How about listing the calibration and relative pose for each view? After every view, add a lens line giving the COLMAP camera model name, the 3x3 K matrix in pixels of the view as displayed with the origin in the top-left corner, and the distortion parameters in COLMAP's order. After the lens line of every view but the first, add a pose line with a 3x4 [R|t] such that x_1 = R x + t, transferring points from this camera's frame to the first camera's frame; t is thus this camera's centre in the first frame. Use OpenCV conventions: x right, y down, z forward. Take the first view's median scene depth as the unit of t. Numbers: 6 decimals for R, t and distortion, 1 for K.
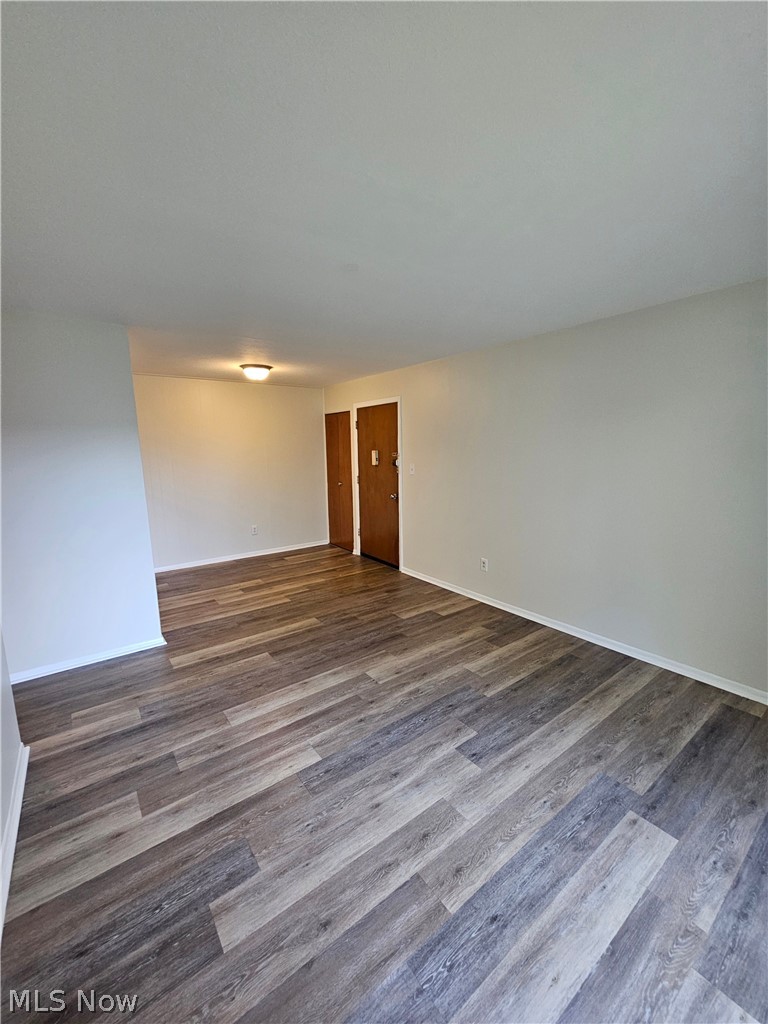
lens RADIAL K [[415.5, 0, 384.4], [0, 415.5, 512.3], [0, 0, 1]] dist [0.002607, 0.000357]
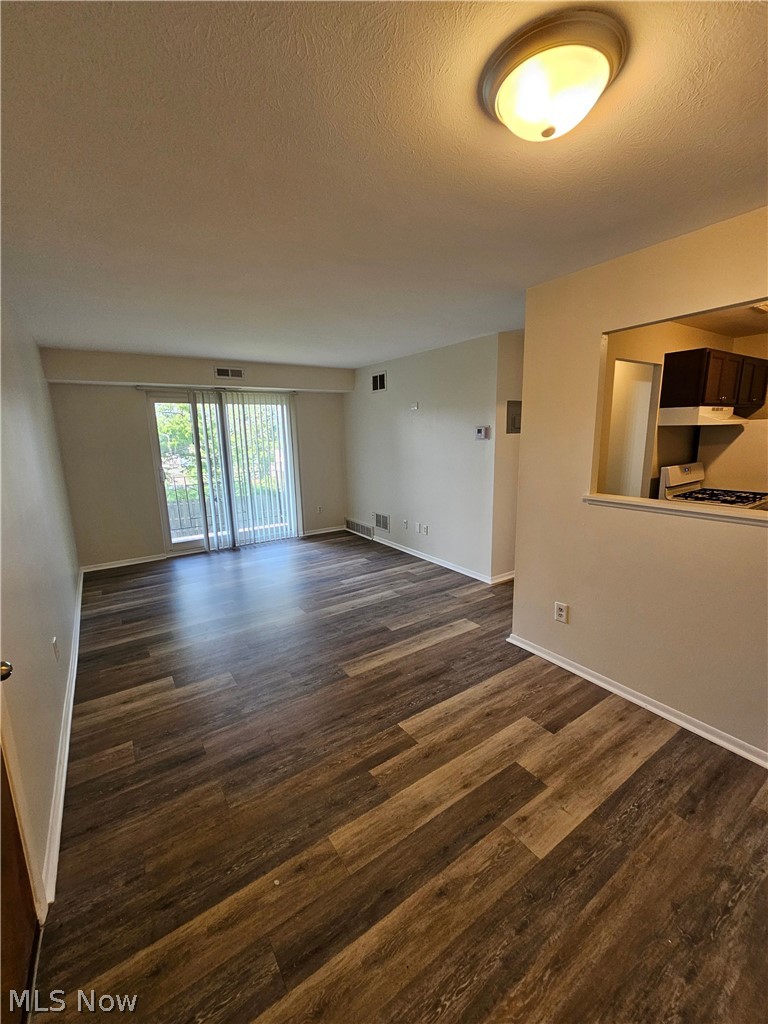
lens RADIAL K [[415.5, 0, 383.8], [0, 415.5, 508.3], [0, 0, 1]] dist [0.002607, 0.000357]
pose [[-0.998389, 0.027177, 0.049798, -0.313166], [0.042482, 0.939910, 0.338769, -0.295282], [-0.037599, 0.340339, -0.939551, 1.829714]]
